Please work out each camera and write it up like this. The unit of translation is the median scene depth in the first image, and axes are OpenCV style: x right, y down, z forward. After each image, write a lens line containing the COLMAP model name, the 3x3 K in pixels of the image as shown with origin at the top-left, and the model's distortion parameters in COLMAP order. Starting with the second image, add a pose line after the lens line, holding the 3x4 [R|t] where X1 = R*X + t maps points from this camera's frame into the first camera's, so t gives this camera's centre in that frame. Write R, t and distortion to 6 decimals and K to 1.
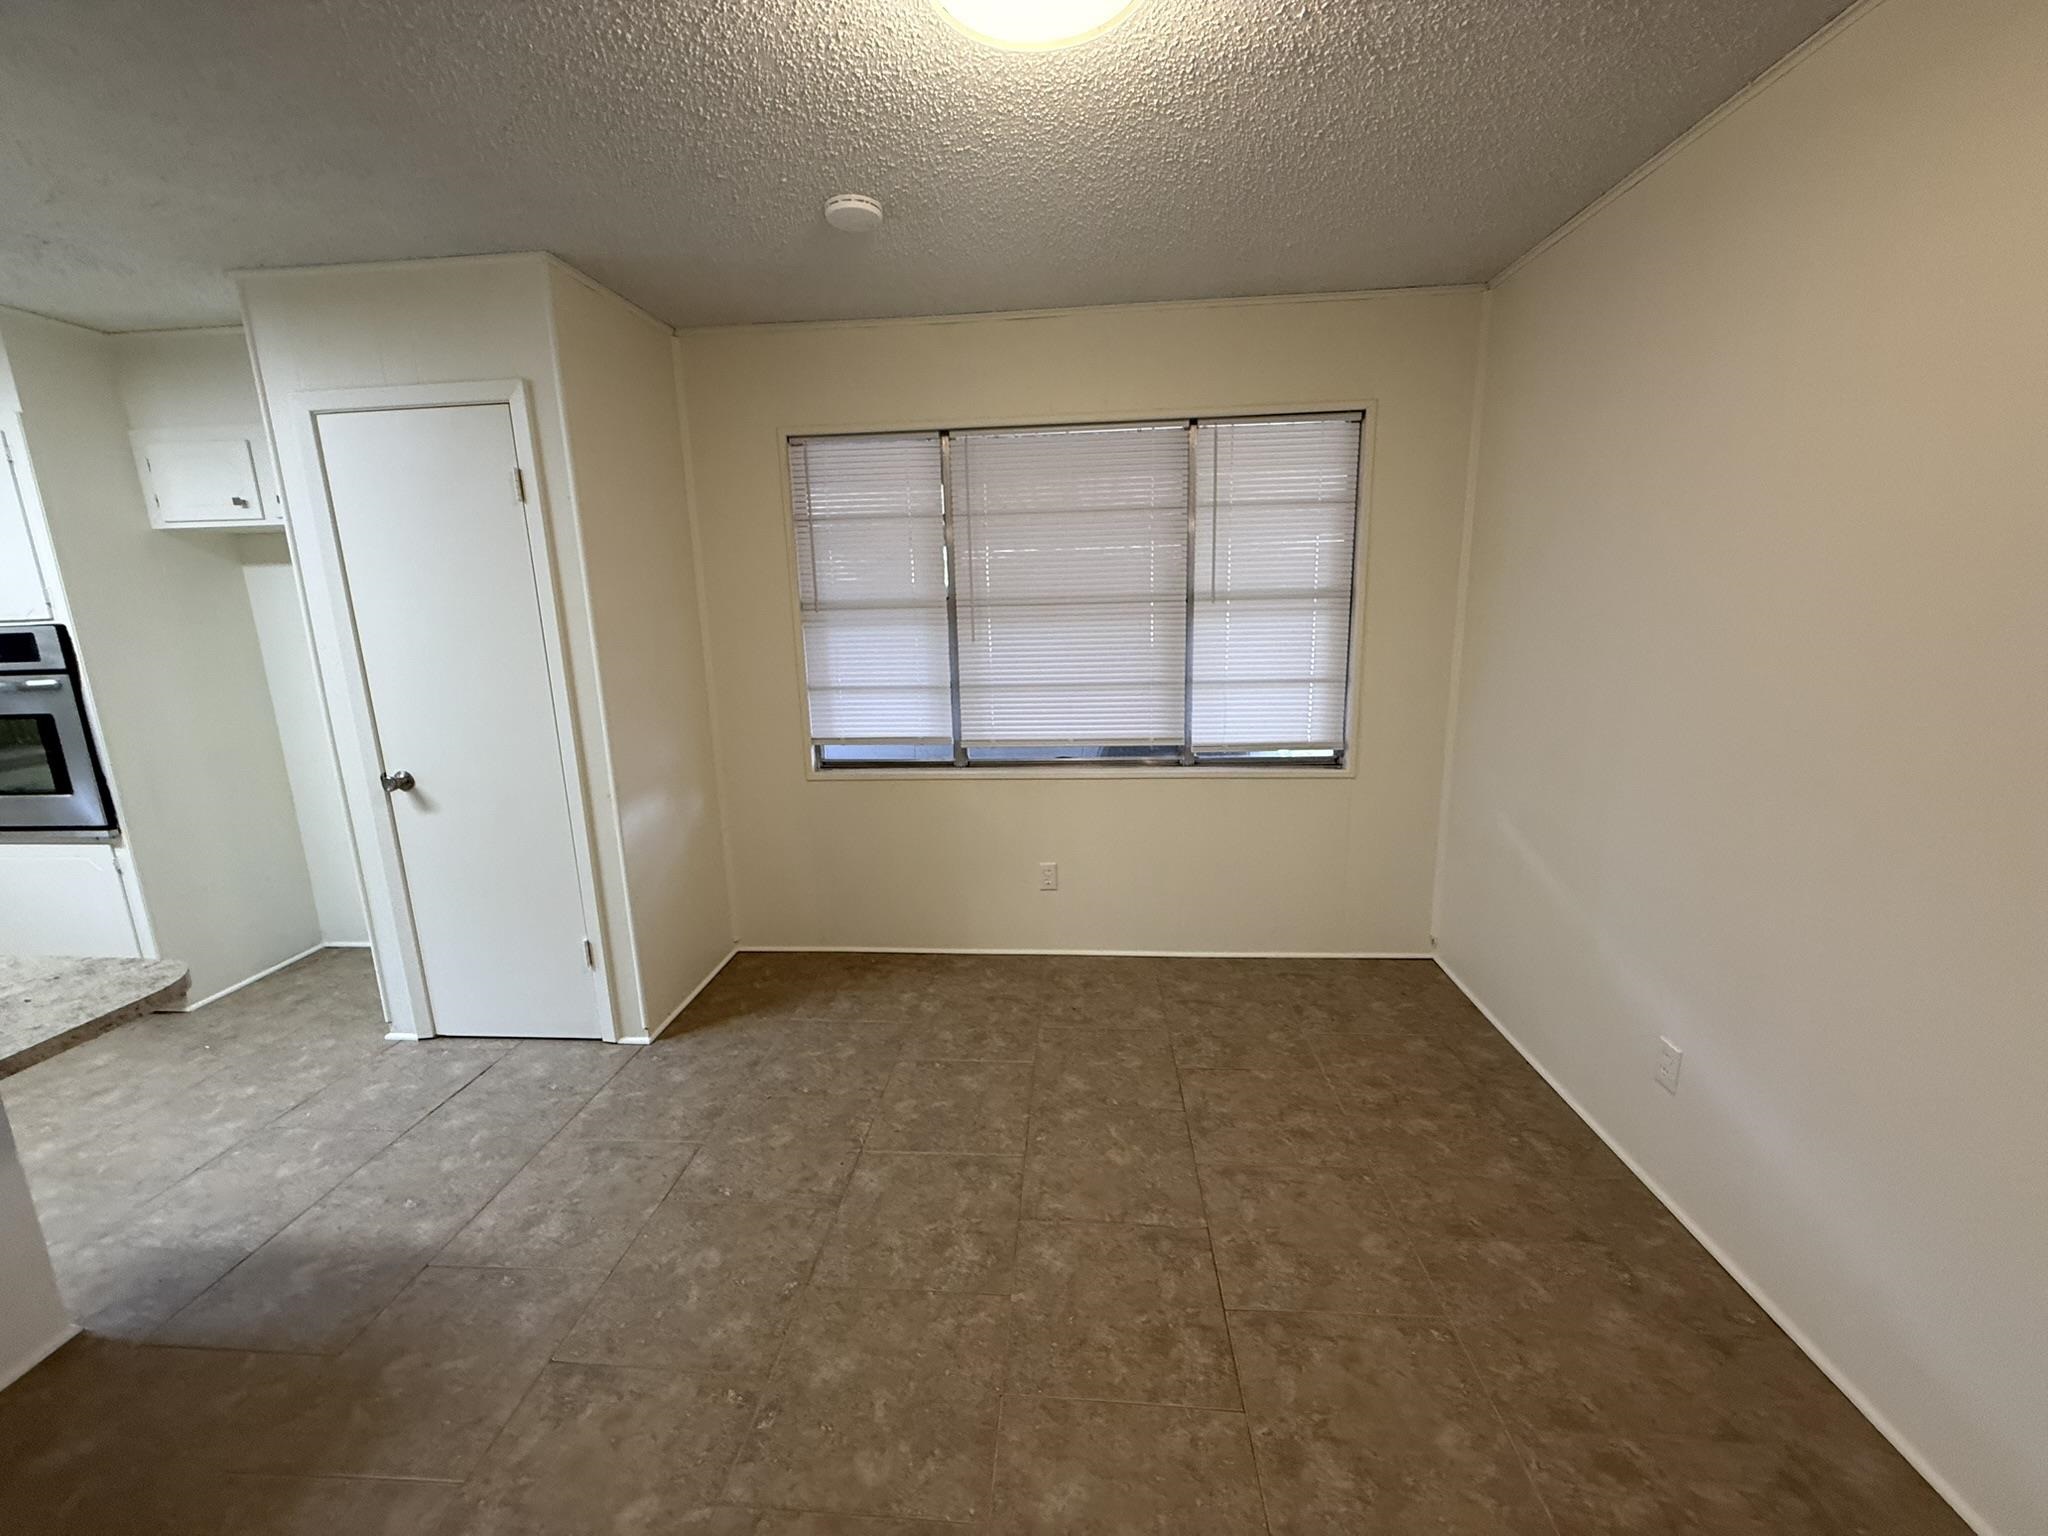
lens RADIAL K [[816.2, 0, 1012.5], [0, 816.2, 762.7], [0, 0, 1]] dist [0.002285, -0.000274]
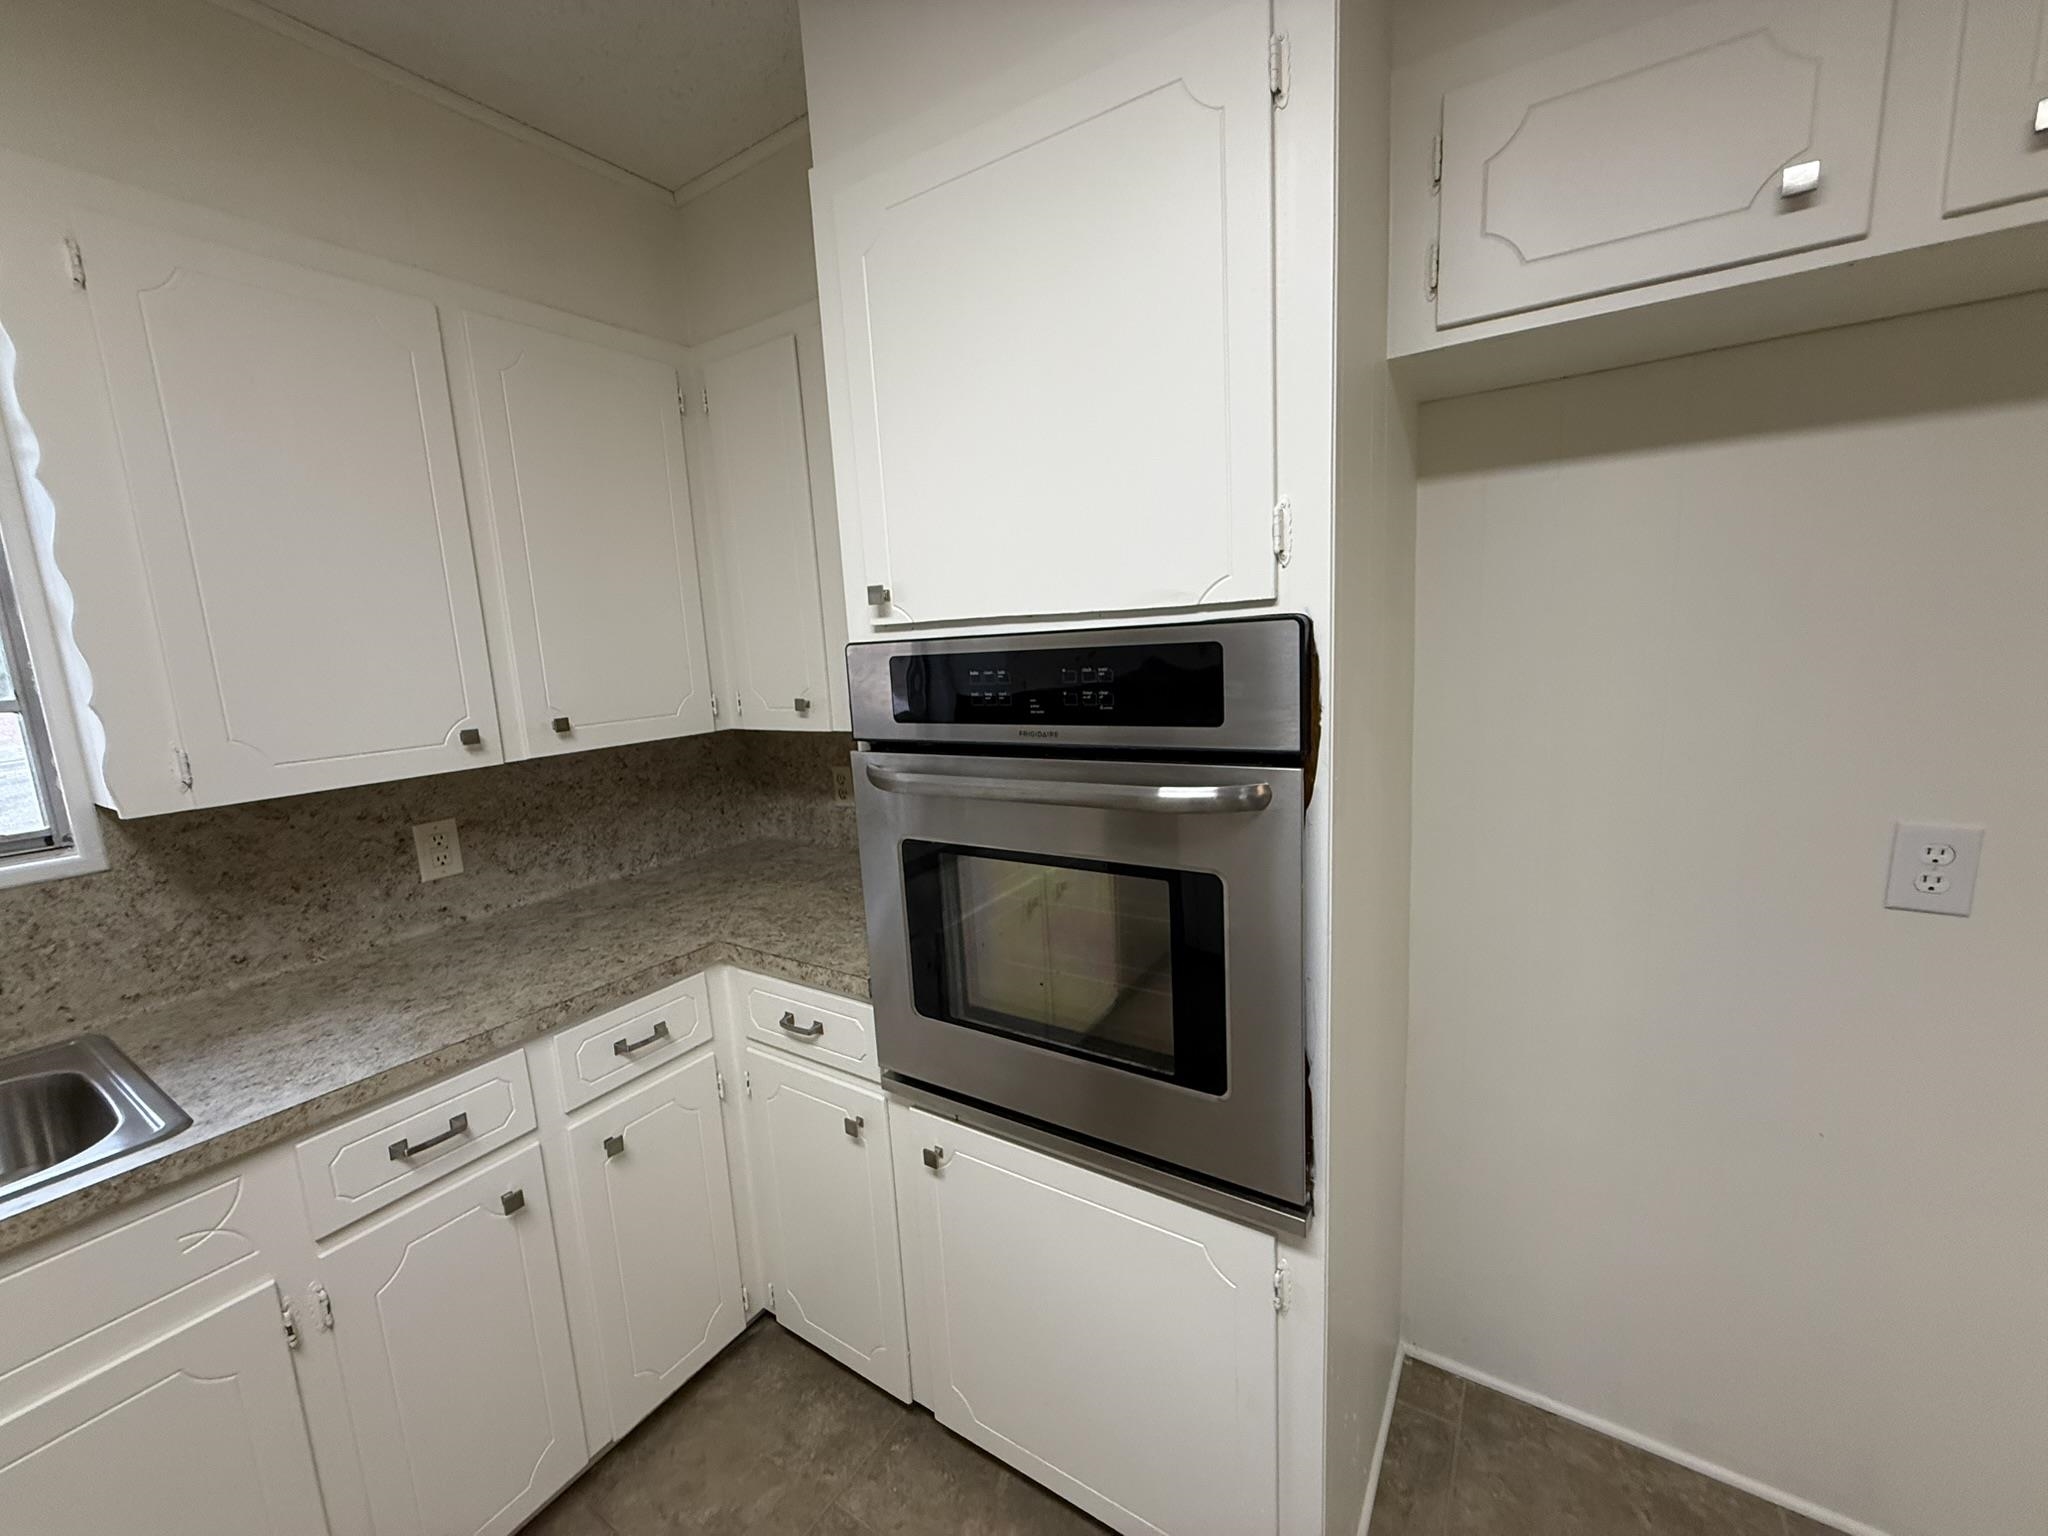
lens RADIAL K [[816.2, 0, 1014.0], [0, 816.2, 764.6], [0, 0, 1]] dist [0.002285, -0.000274]
pose [[0.878707, 0.054789, -0.474207, -1.146489], [-0.066282, 0.997772, -0.007541, -0.103414], [0.472738, 0.038057, 0.880381, 0.687453]]
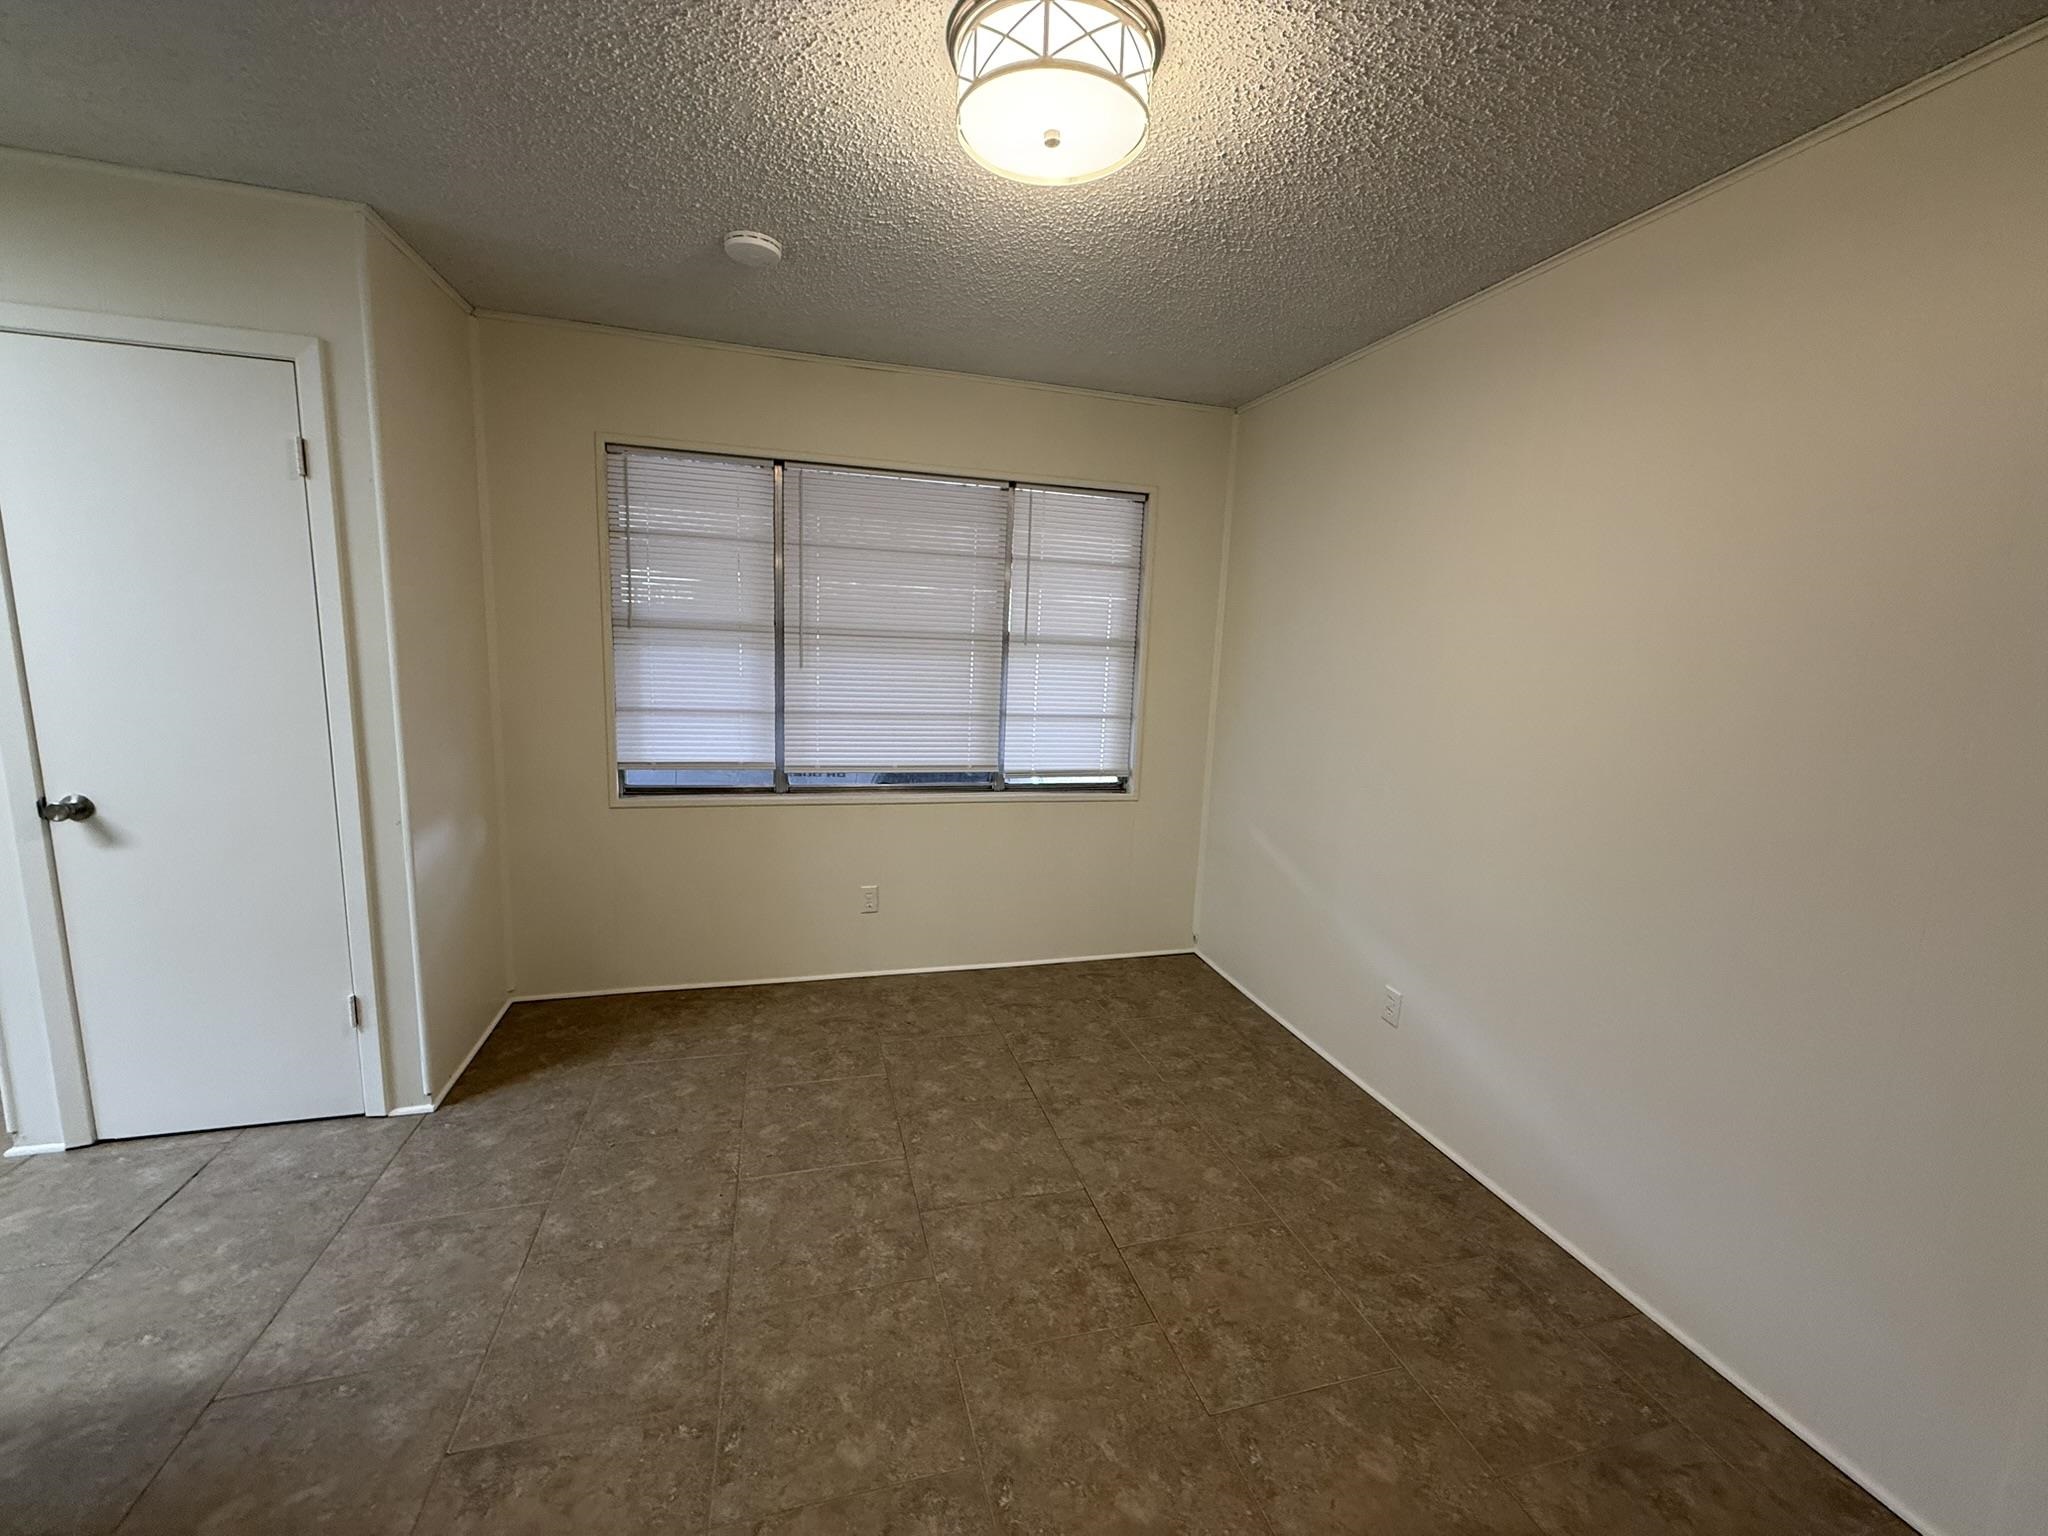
lens RADIAL K [[816.2, 0, 1012.0], [0, 816.2, 763.4], [0, 0, 1]] dist [0.002285, -0.000274]
pose [[0.936363, 0.010838, 0.350867, -0.186106], [0.005444, 0.998955, -0.045385, 0.019989], [-0.350992, 0.044407, 0.935325, -0.040272]]
